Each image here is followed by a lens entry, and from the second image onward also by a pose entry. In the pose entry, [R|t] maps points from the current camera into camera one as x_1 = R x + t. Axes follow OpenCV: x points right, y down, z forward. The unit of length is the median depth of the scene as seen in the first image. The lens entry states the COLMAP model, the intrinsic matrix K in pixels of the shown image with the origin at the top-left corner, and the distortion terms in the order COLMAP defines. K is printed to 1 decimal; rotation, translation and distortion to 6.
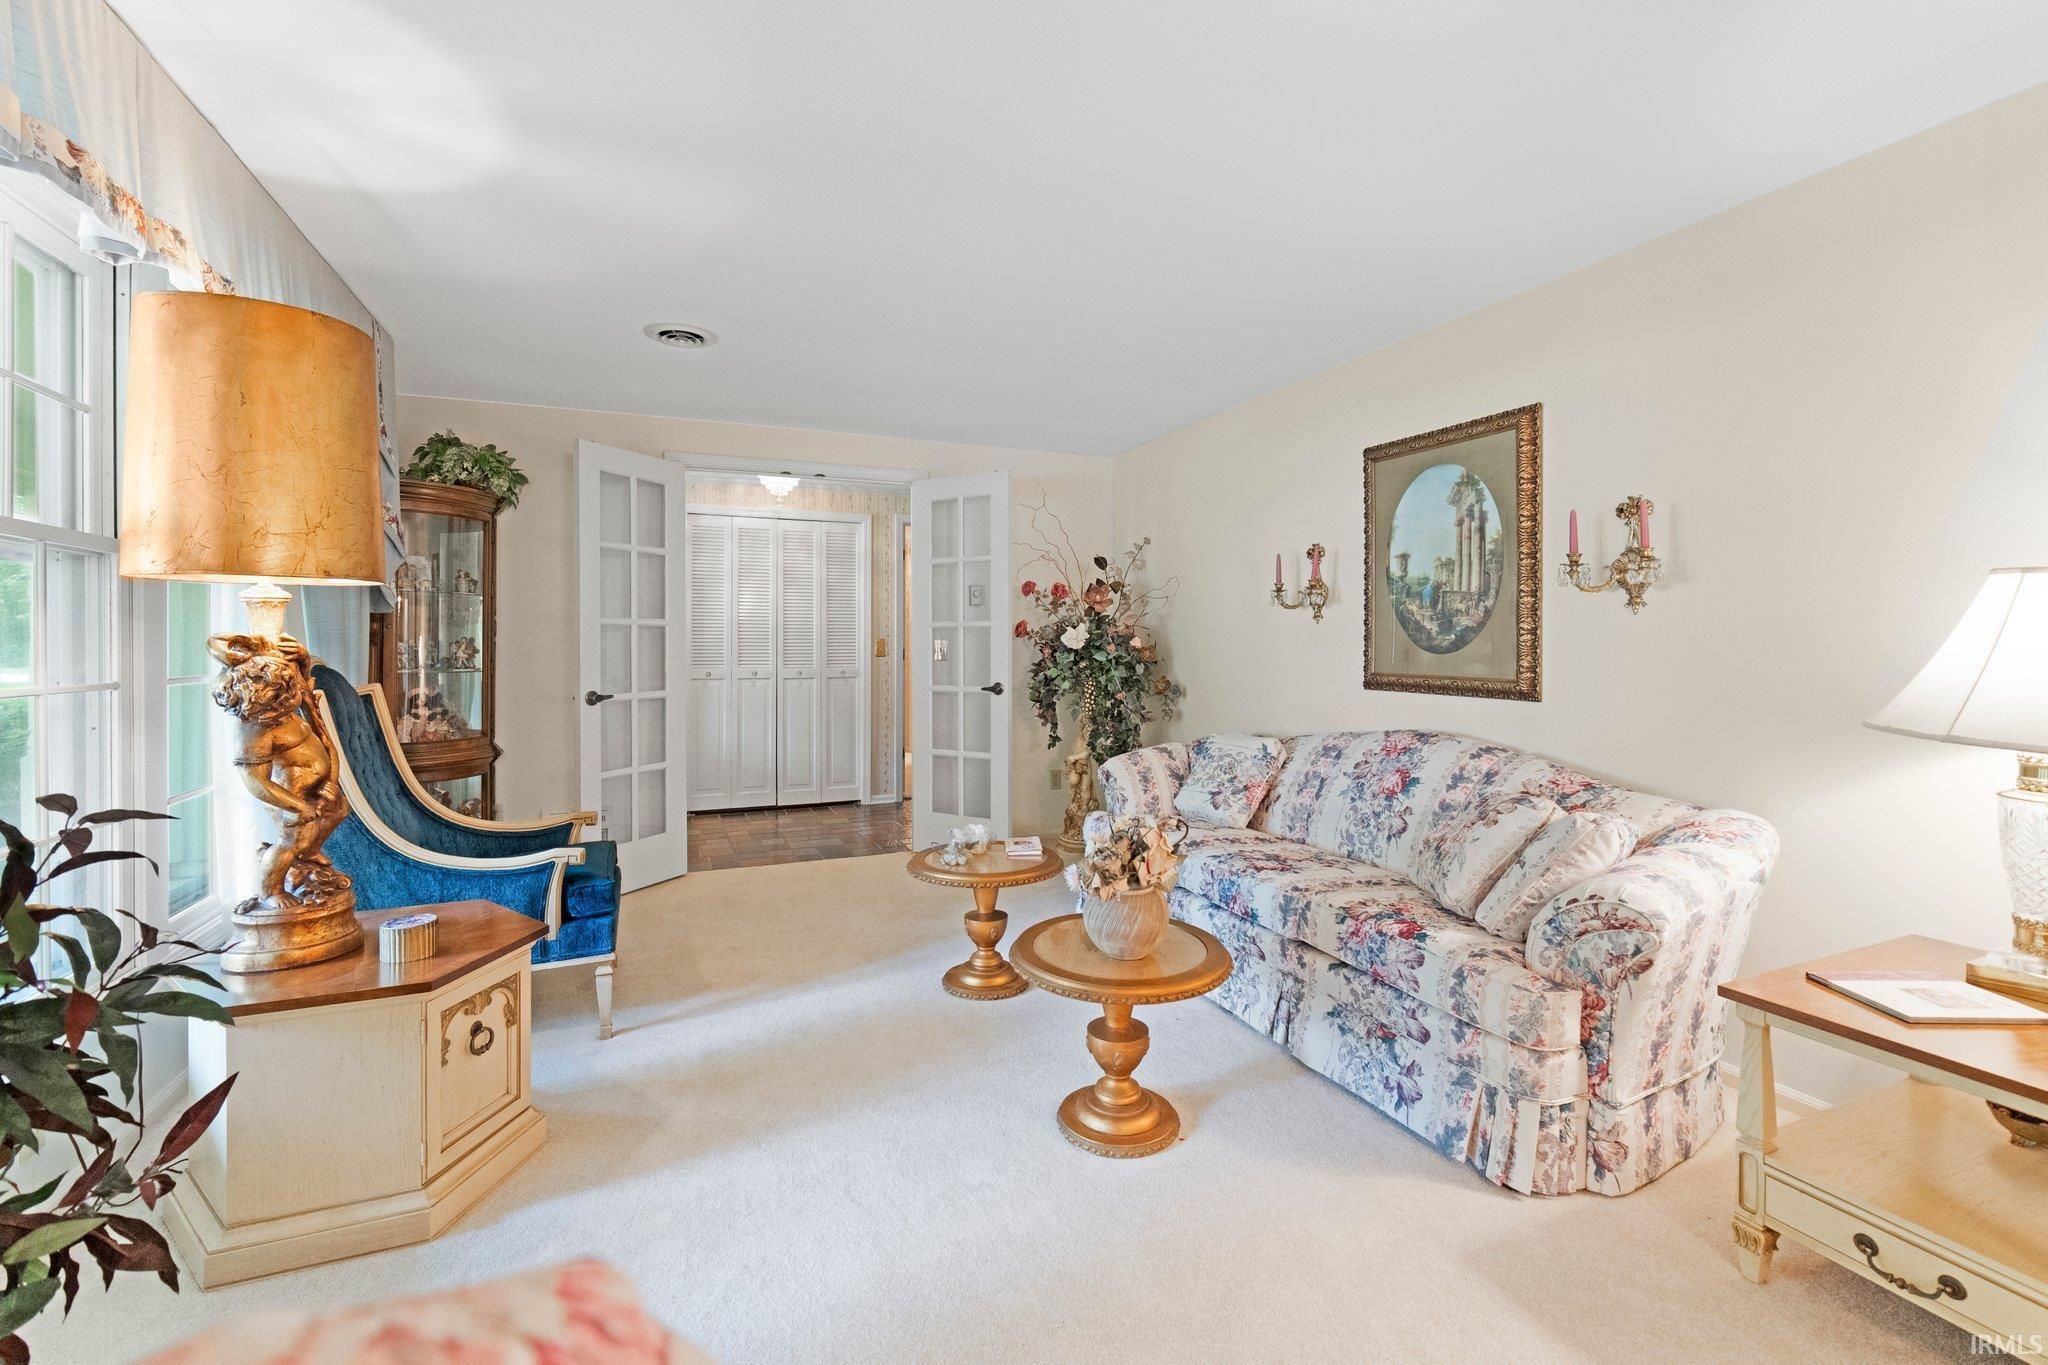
lens RADIAL K [[883.9, 0, 1022.1], [0, 883.9, 634.3], [0, 0, 1]] dist [0.000422, 0.000042]
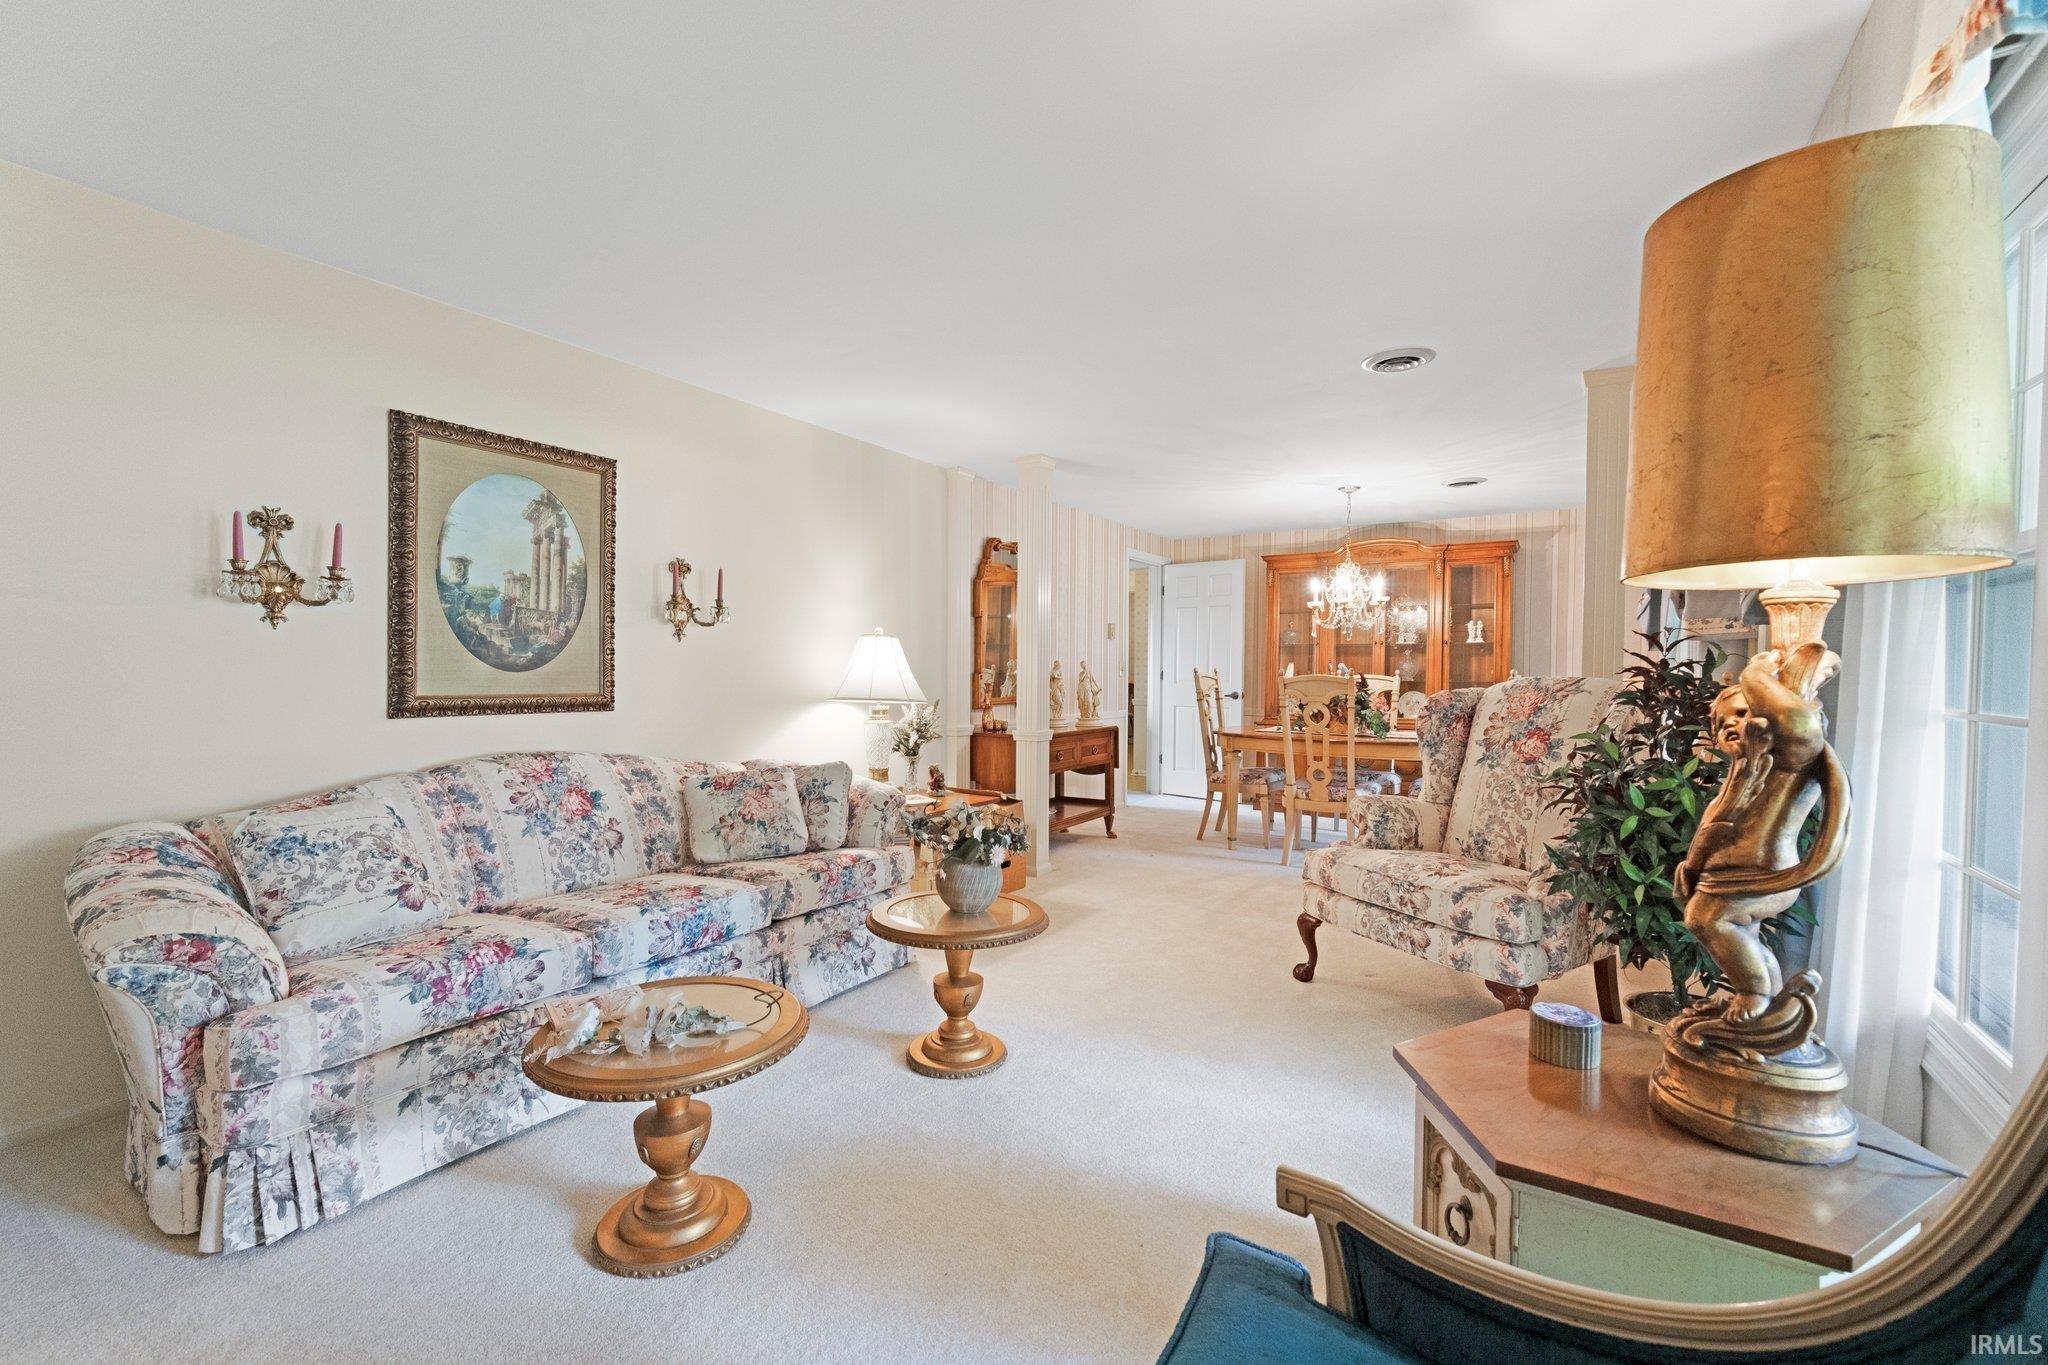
lens RADIAL K [[863.1, 0, 1013.3], [0, 863.1, 677.0], [0, 0, 1]] dist [-0.000536, -0.000047]
pose [[-0.567813, -0.011053, 0.823083, -0.631927], [-0.012494, 0.999910, 0.004808, 0.017195], [-0.823063, -0.007553, -0.567900, 1.127086]]
